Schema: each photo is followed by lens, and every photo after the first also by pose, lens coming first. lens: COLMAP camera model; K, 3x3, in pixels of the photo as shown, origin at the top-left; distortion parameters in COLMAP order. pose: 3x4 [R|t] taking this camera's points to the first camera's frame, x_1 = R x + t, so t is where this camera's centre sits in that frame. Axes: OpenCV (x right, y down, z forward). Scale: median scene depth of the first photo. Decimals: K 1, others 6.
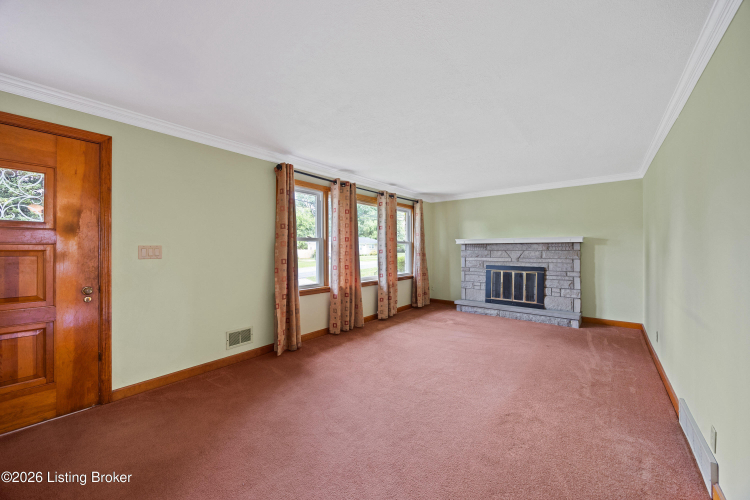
lens RADIAL K [[294.7, 0, 381.9], [0, 294.7, 250.3], [0, 0, 1]] dist [-0.002348, 0.000078]
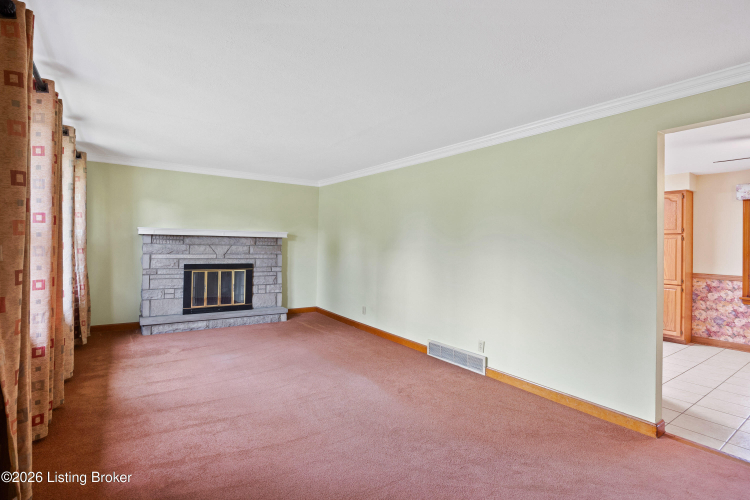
lens RADIAL K [[357.7, 0, 376.7], [0, 357.7, 244.8], [0, 0, 1]] dist [0.000468, -0.000564]
pose [[0.279955, 0.008183, 0.959978, -0.408690], [-0.016106, 0.999863, -0.003826, -0.003030], [-0.959878, -0.014390, 0.280048, 0.307218]]
